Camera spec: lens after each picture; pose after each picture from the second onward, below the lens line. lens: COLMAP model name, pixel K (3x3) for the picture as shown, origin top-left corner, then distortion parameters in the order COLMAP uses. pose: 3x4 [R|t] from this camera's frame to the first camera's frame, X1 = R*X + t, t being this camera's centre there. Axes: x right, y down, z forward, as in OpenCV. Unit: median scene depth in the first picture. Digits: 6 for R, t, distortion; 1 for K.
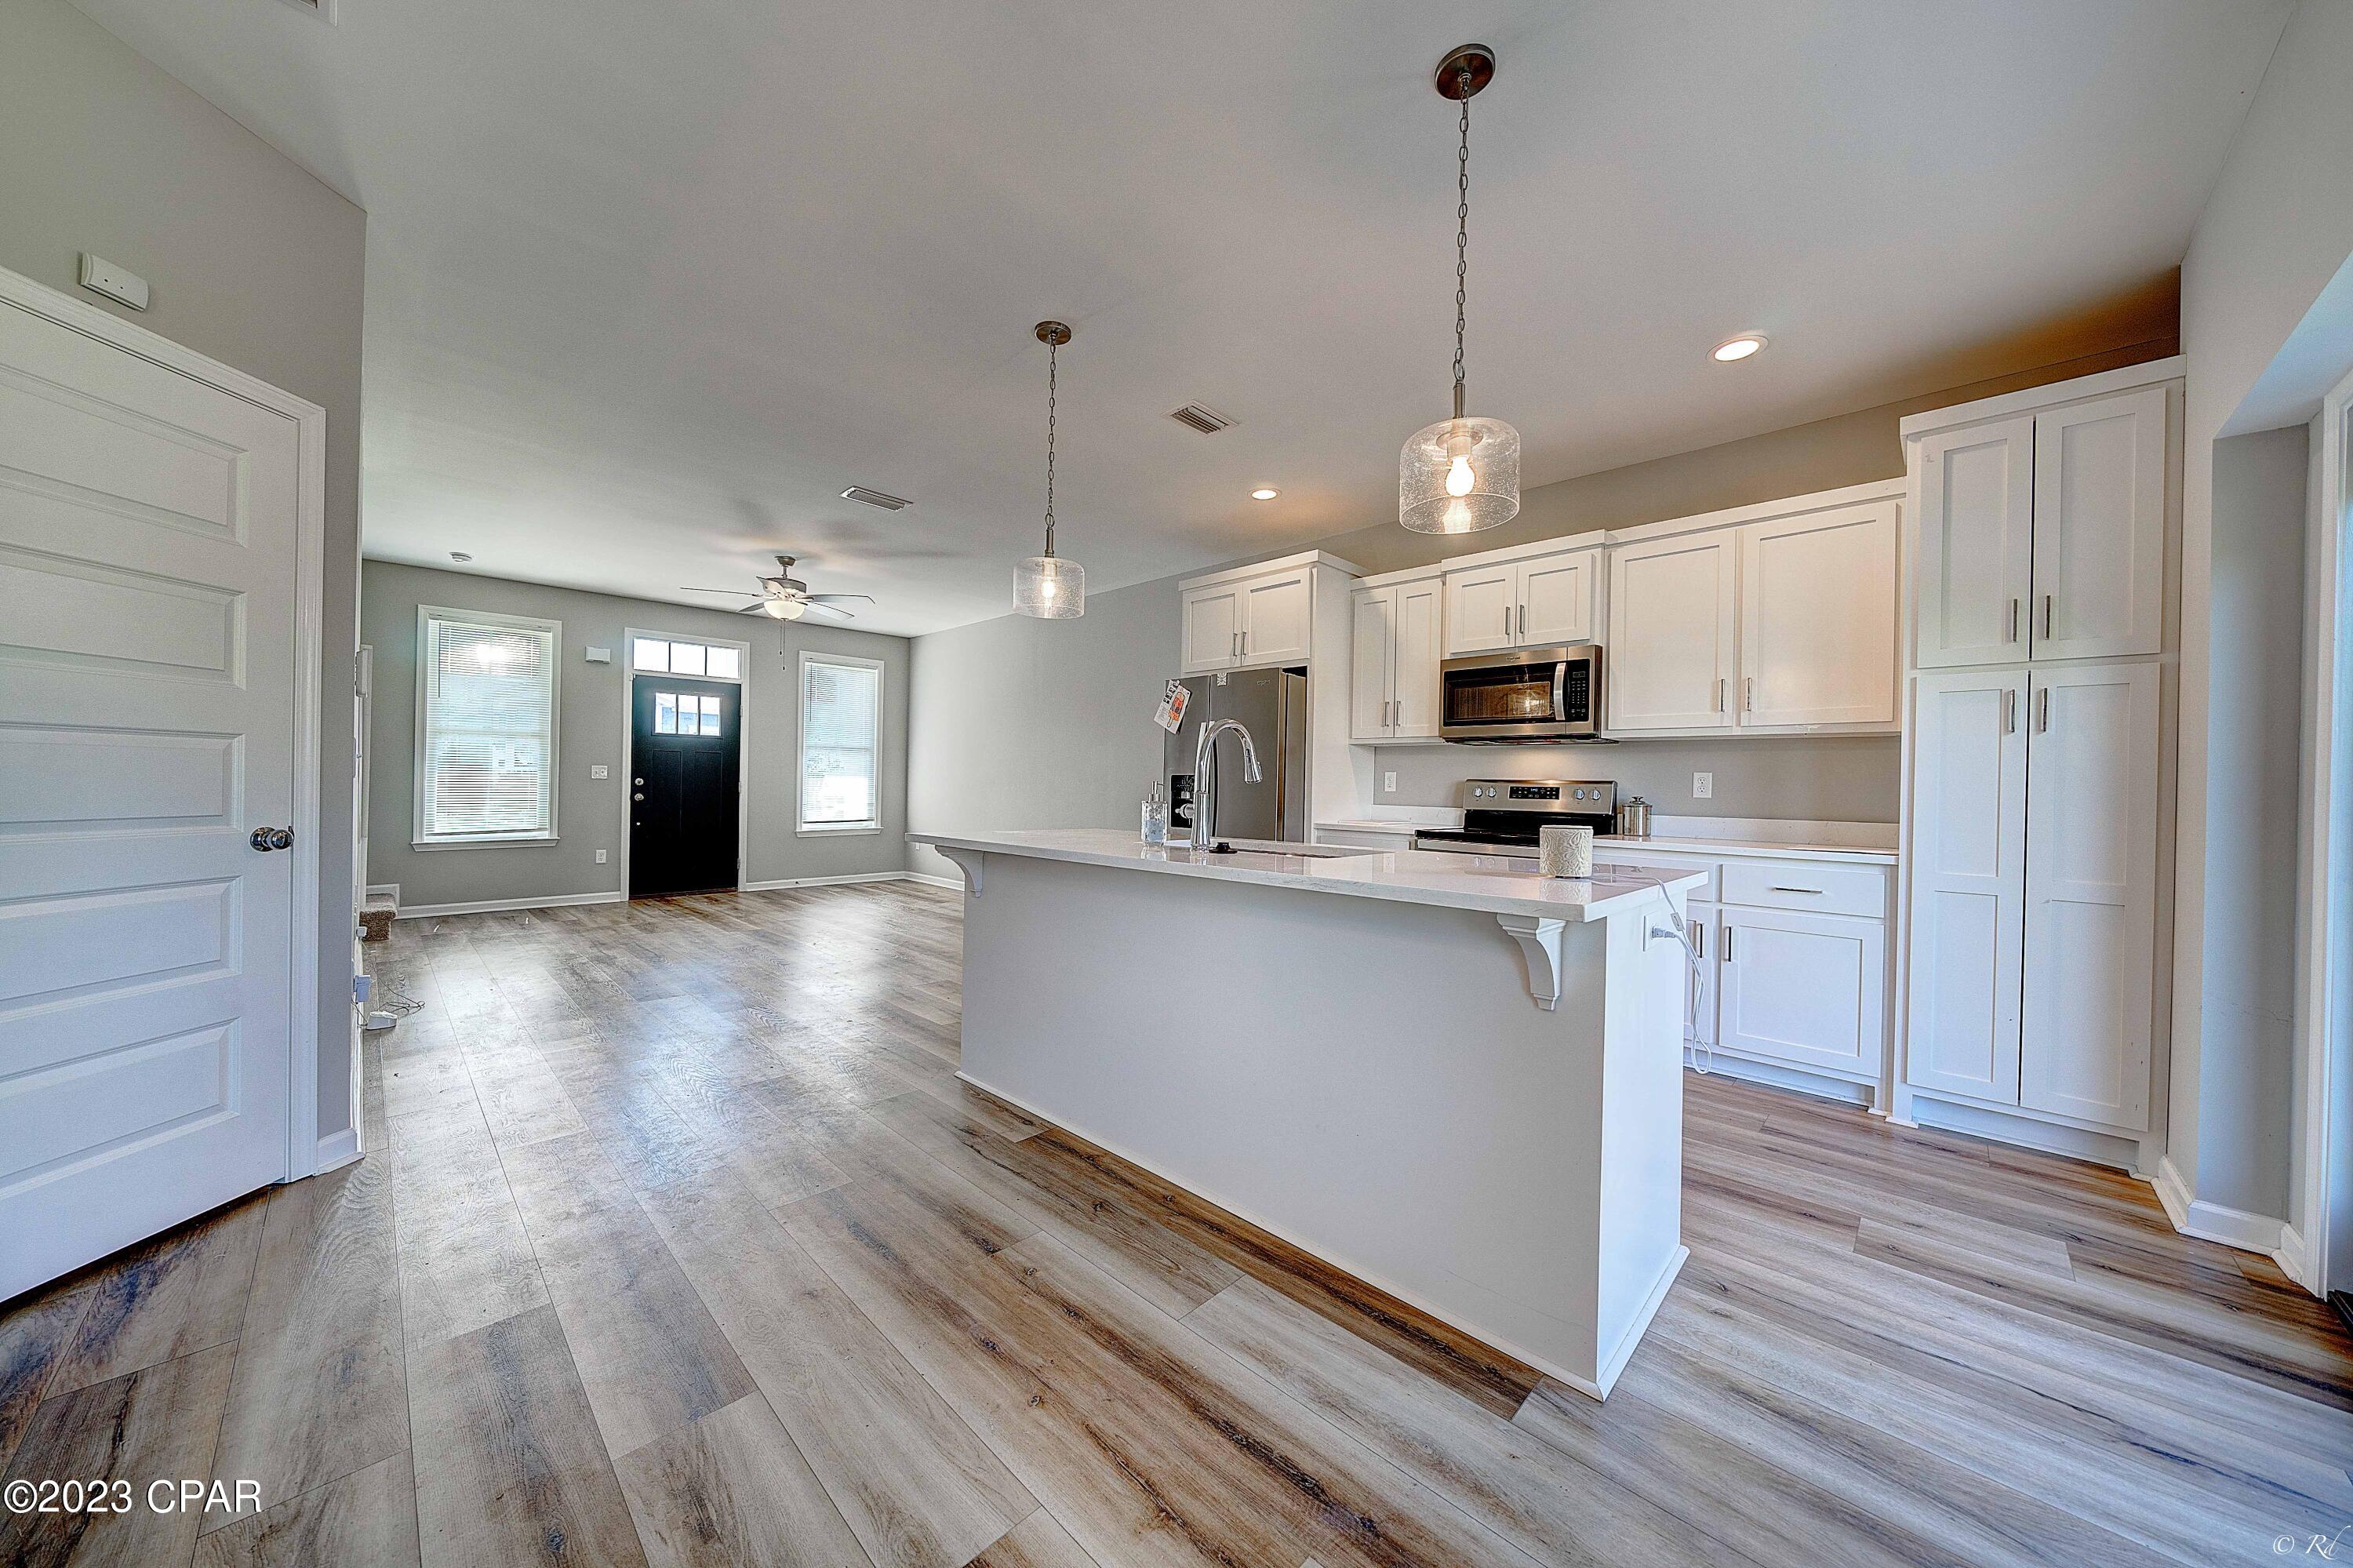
lens RADIAL K [[803.8, 0, 1169.6], [0, 803.8, 783.8], [0, 0, 1]] dist [-0.004760, 0.000016]
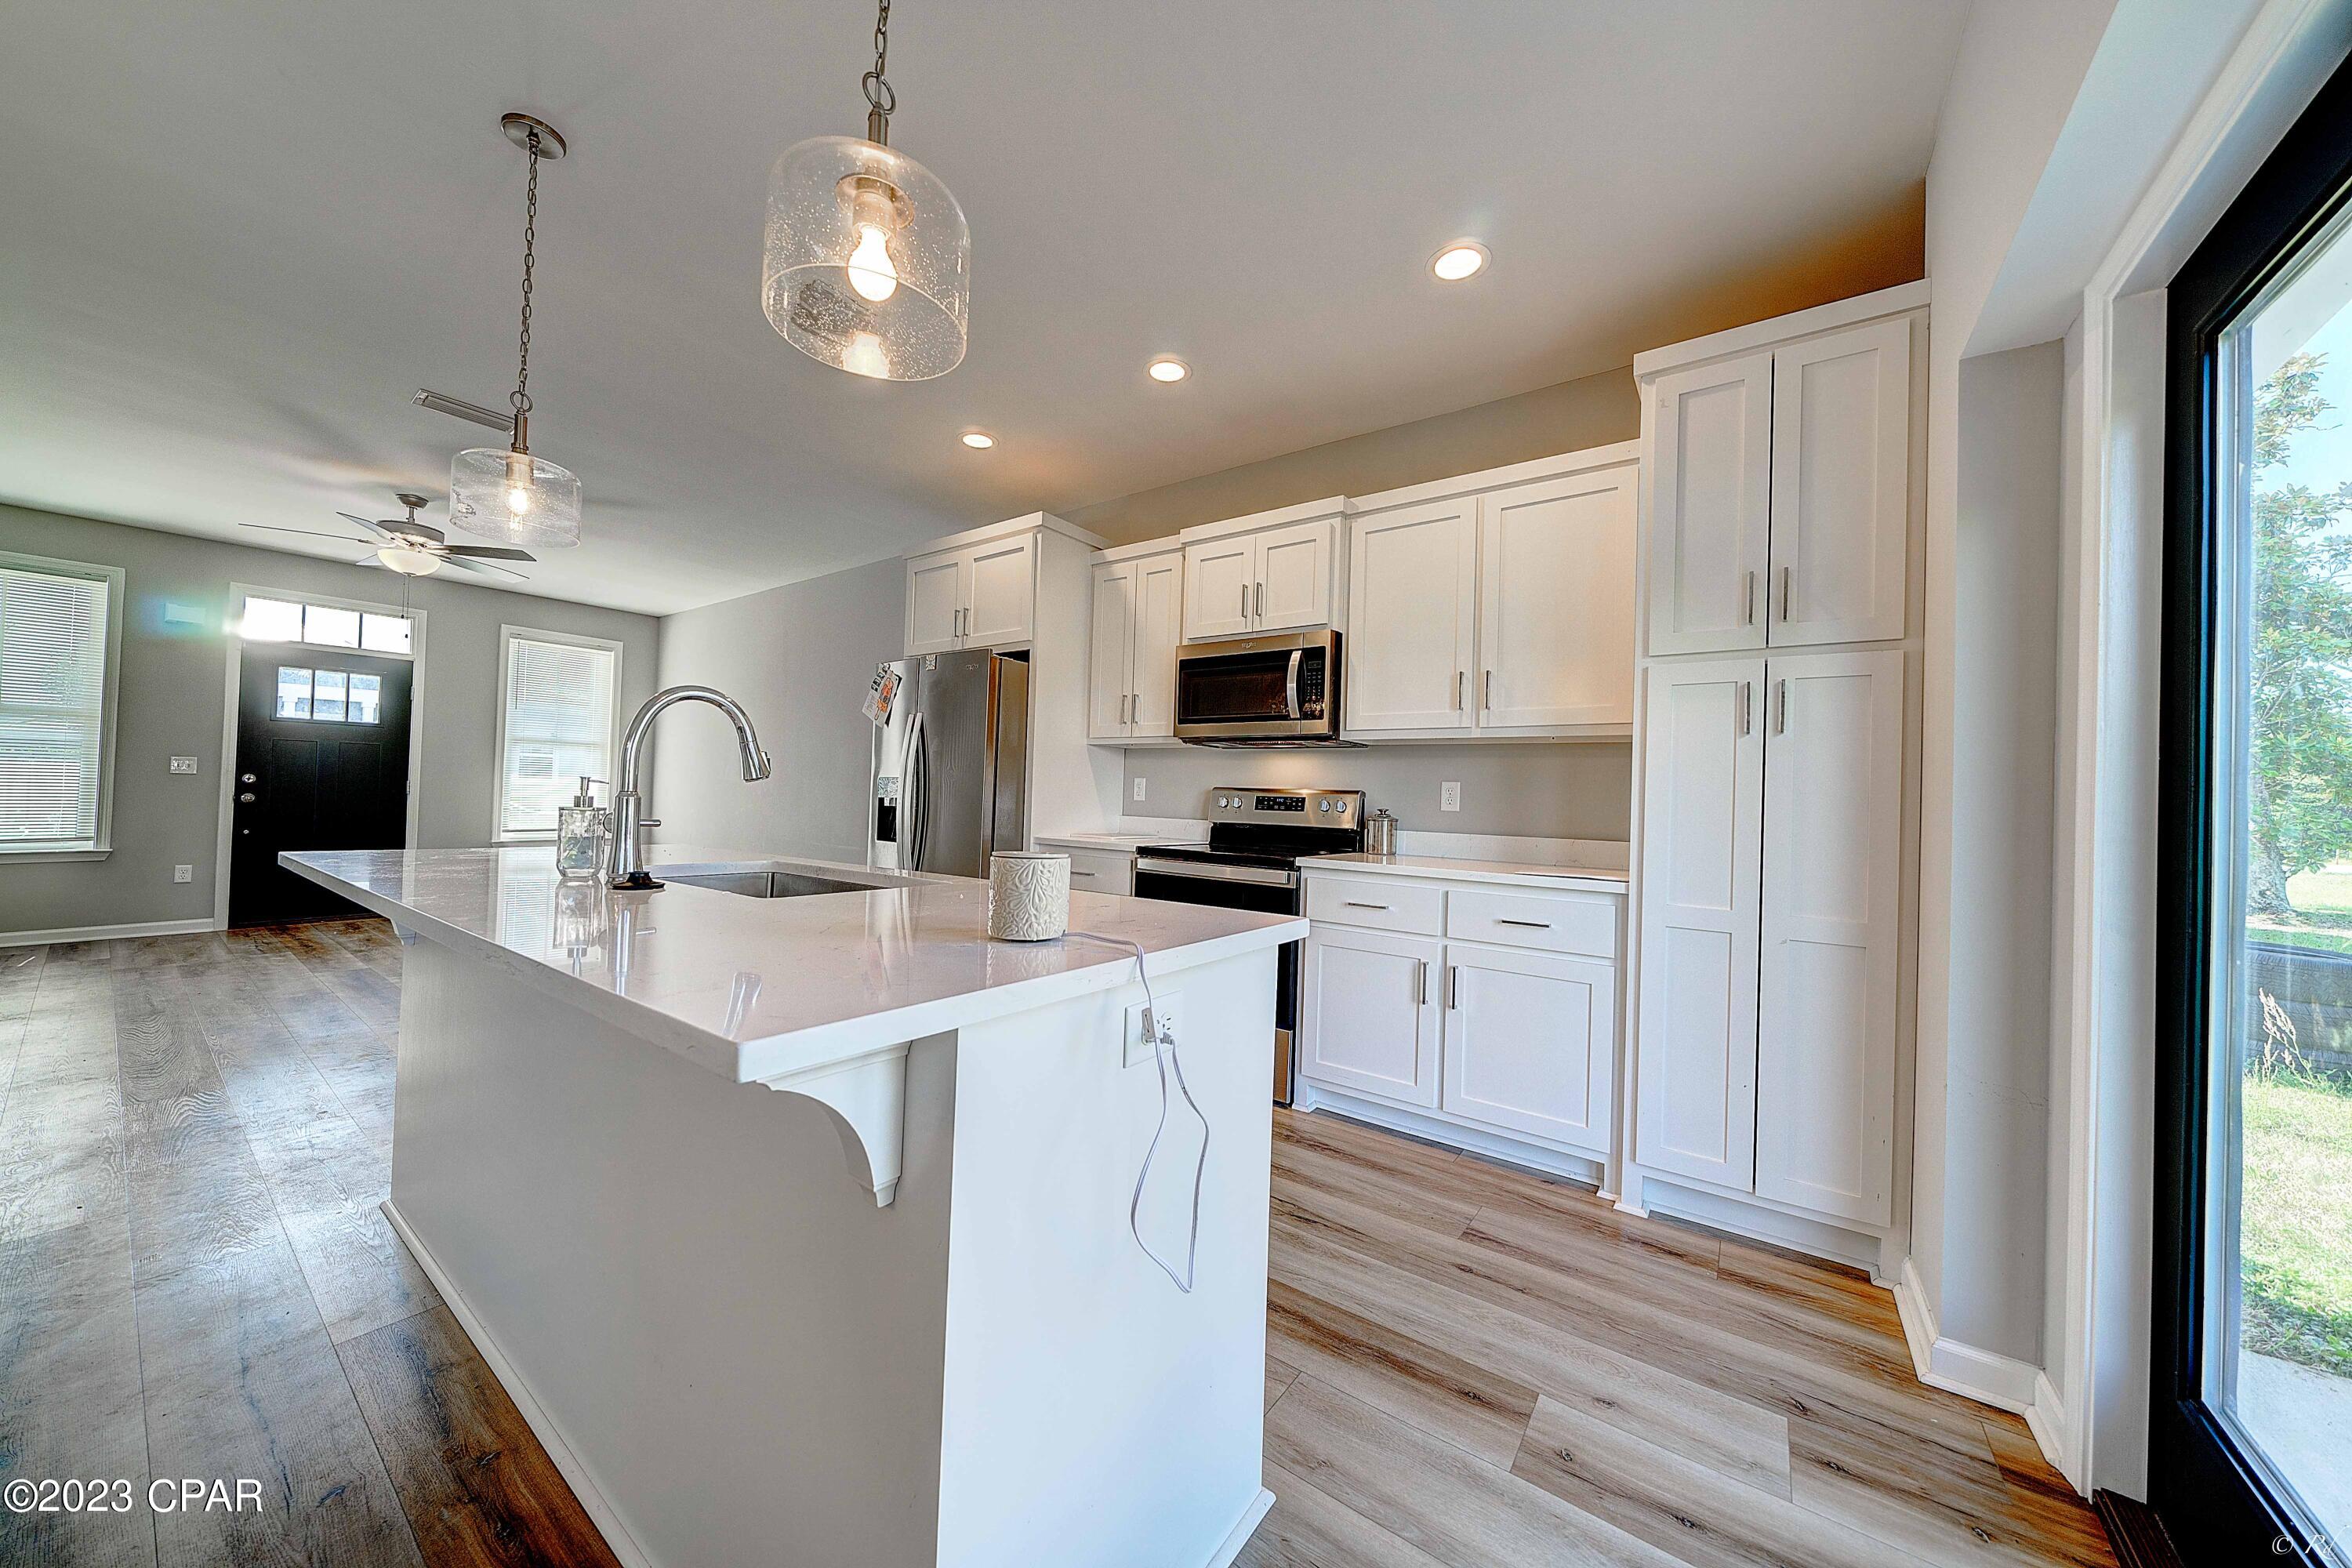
lens RADIAL K [[803.4, 0, 1166.6], [0, 803.4, 784.4], [0, 0, 1]] dist [-0.004760, 0.000016]
pose [[0.990219, 0.014660, 0.138749, 0.236023], [-0.012923, 0.999827, -0.013414, 0.003934], [-0.138922, 0.011489, 0.990237, 0.181583]]
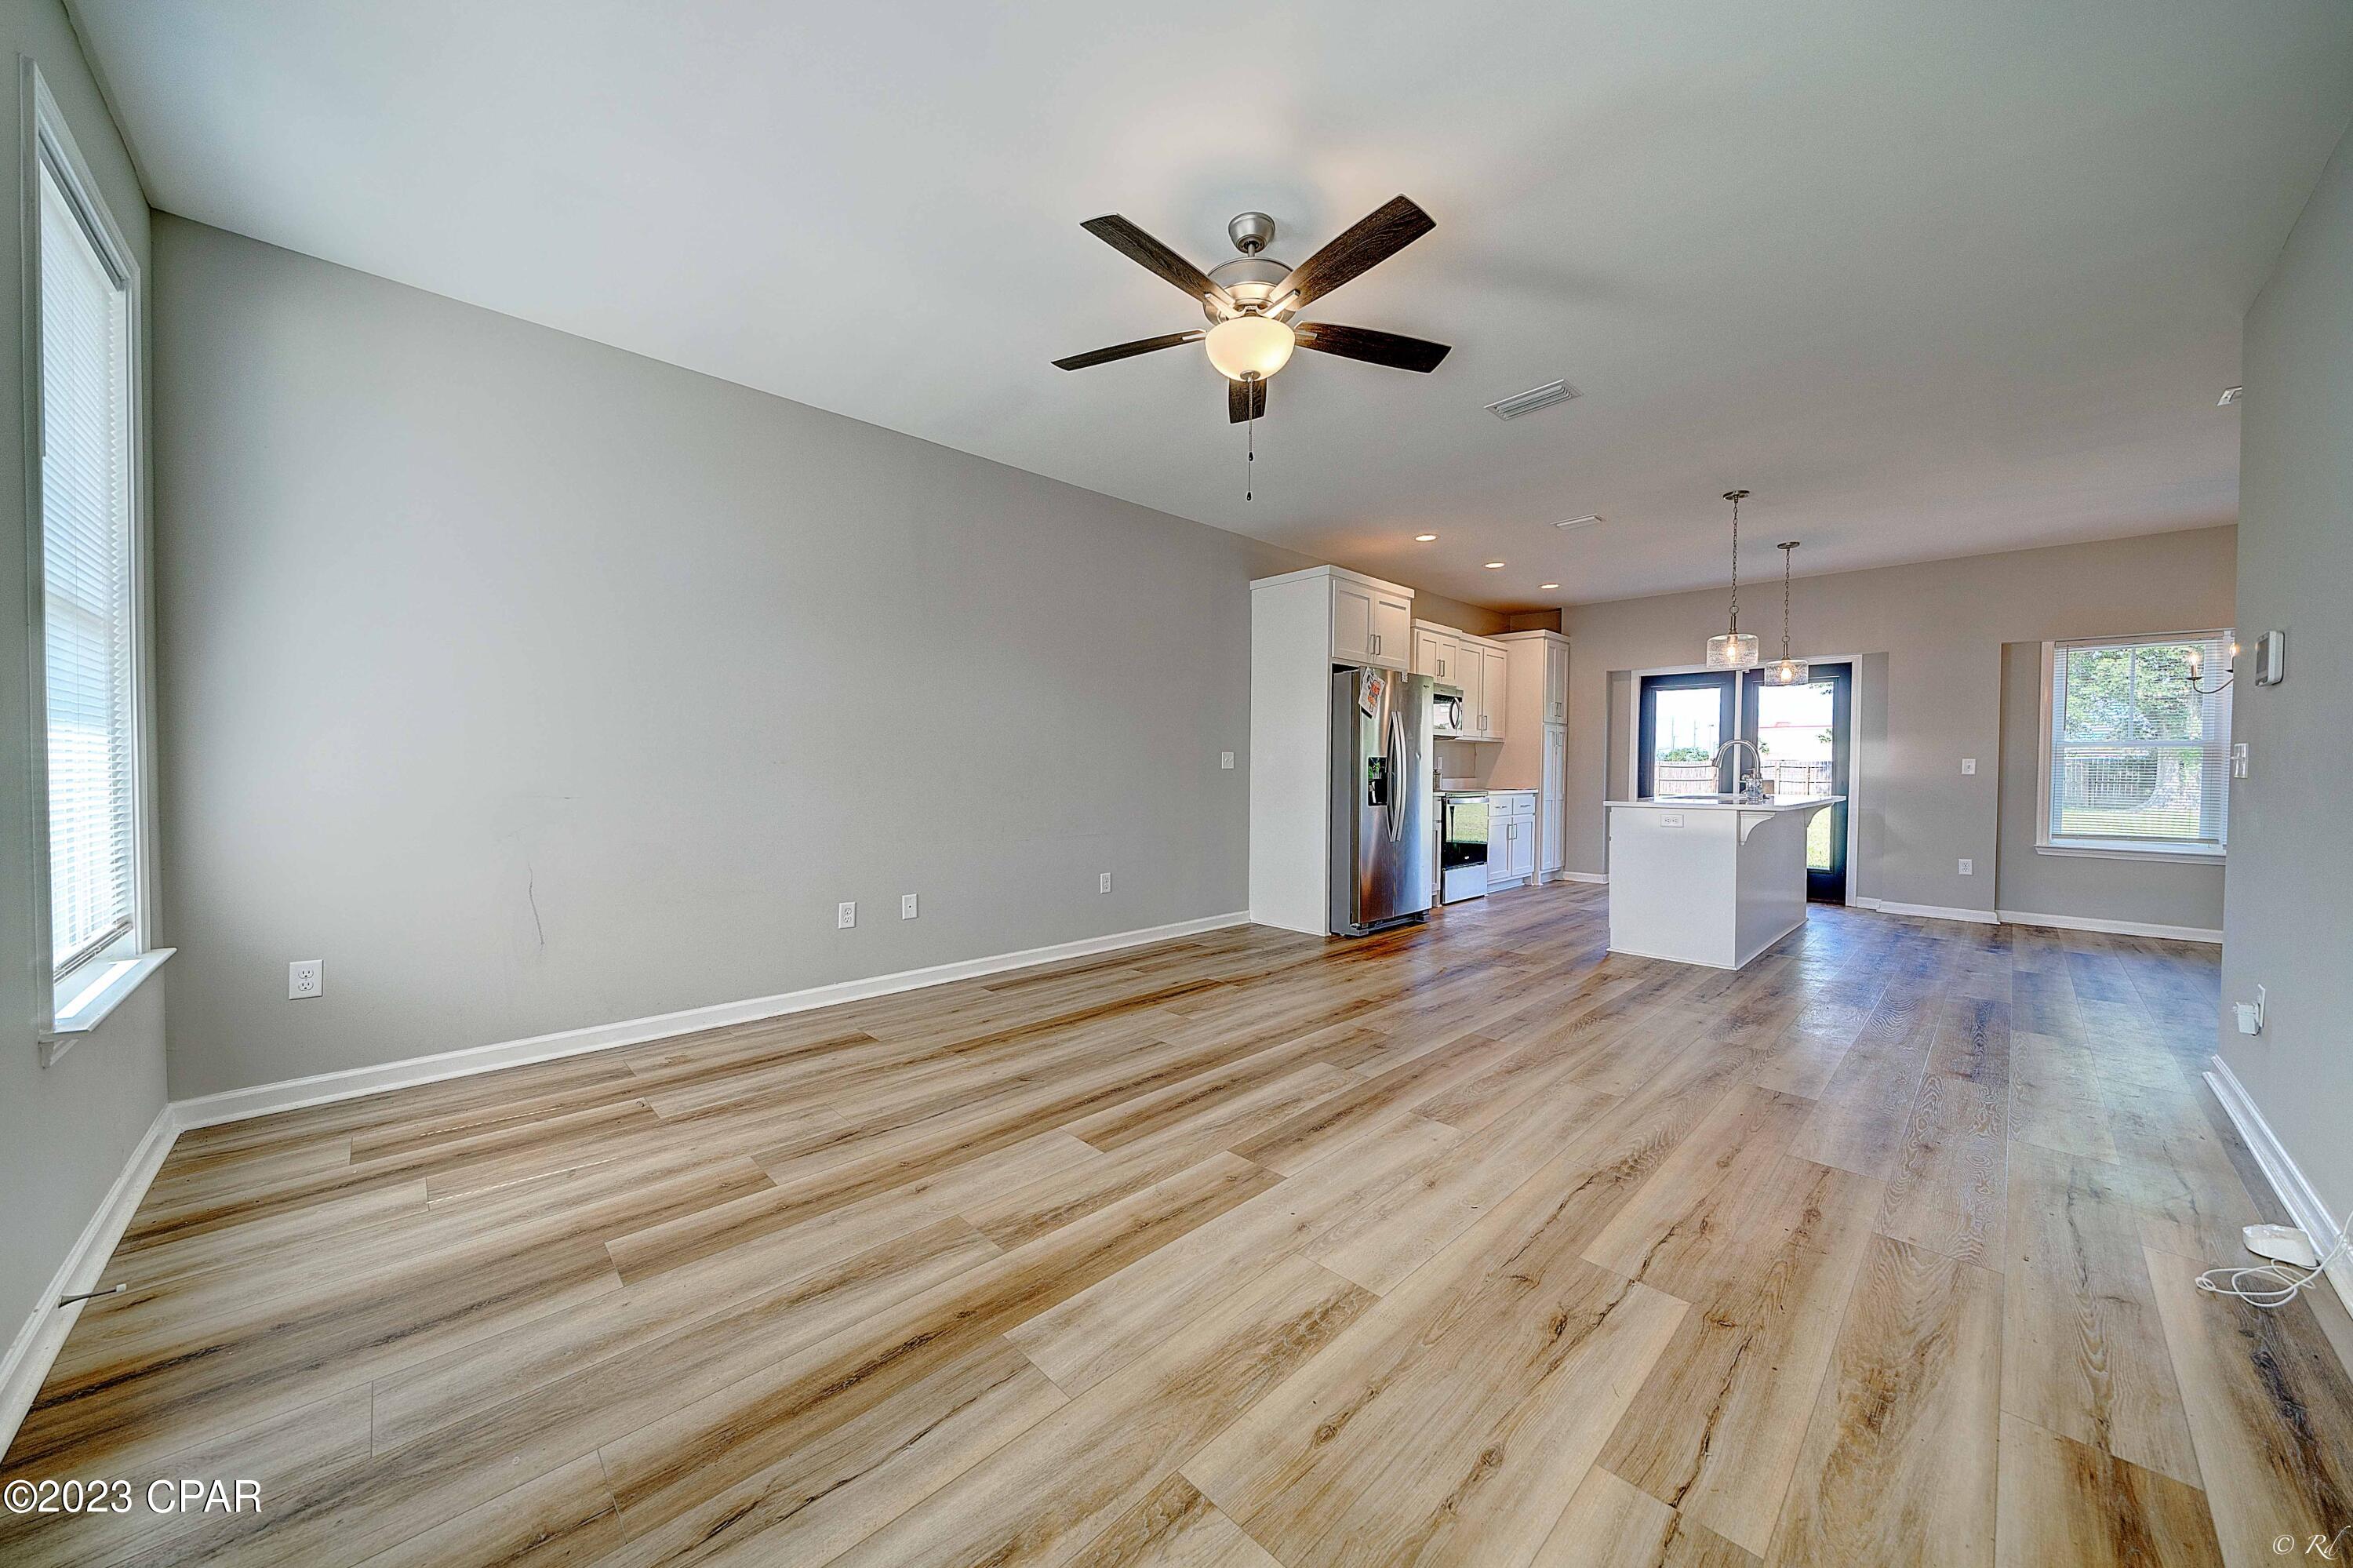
lens RADIAL K [[803.8, 0, 1197.1], [0, 803.8, 785.0], [0, 0, 1]] dist [-0.004760, 0.000016]
pose [[0.021319, -0.035918, 0.999127, -1.377808], [-0.005513, 0.999335, 0.036043, -0.013851], [-0.999758, -0.006277, 0.021107, 1.556913]]
